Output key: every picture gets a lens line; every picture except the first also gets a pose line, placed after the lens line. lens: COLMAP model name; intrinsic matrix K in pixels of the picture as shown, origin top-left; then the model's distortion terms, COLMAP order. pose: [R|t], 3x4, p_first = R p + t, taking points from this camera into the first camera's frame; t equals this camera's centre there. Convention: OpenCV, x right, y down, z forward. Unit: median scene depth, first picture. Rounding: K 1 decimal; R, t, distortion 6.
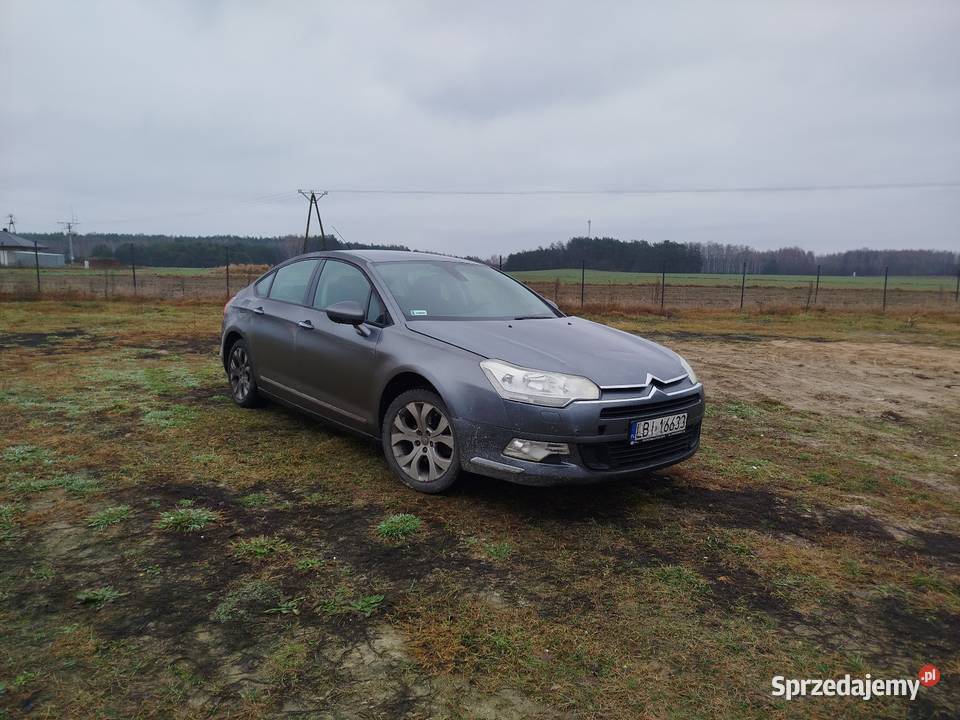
lens RADIAL K [[674.0, 0, 480.0], [0, 674.0, 360.0], [0, 0, 1]] dist [0.001998, 0.006103]
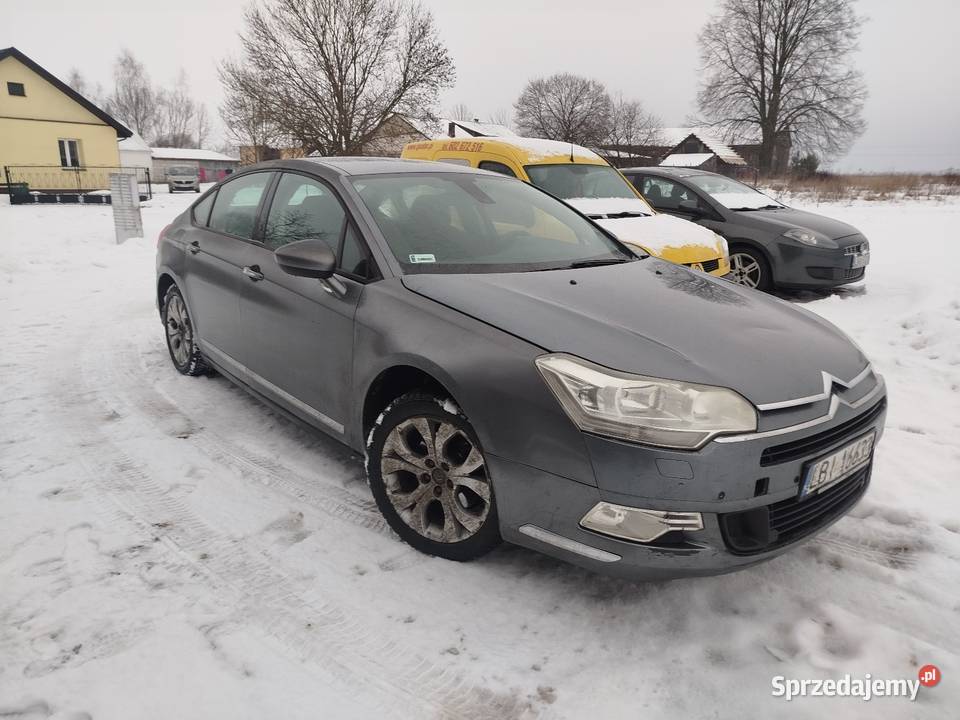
lens RADIAL K [[674.0, 0, 480.0], [0, 674.0, 360.0], [0, 0, 1]] dist [0.001998, 0.006103]
pose [[0.999964, -0.007358, 0.004248, -0.047291], [0.006756, 0.991805, 0.127579, -0.065585], [-0.005152, -0.127545, 0.991819, 0.427468]]
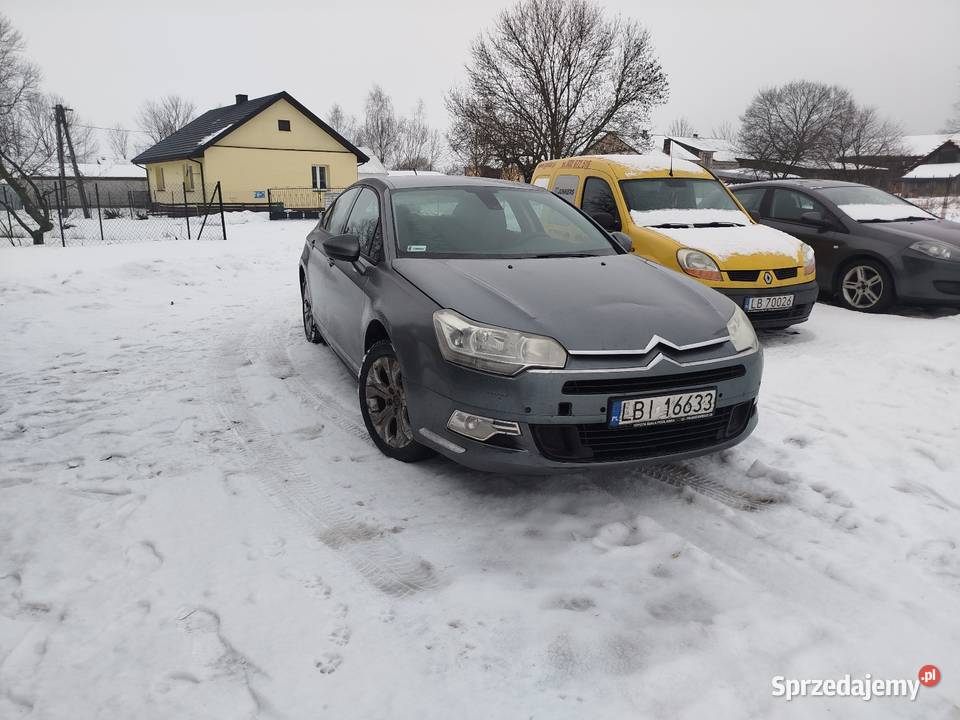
lens RADIAL K [[674.0, 0, 480.0], [0, 674.0, 360.0], [0, 0, 1]] dist [0.001998, 0.006103]
pose [[0.951633, 0.056819, -0.301937, 0.290823], [-0.025659, 0.994015, 0.106185, -0.026597], [0.306164, -0.093302, 0.947396, 0.235351]]
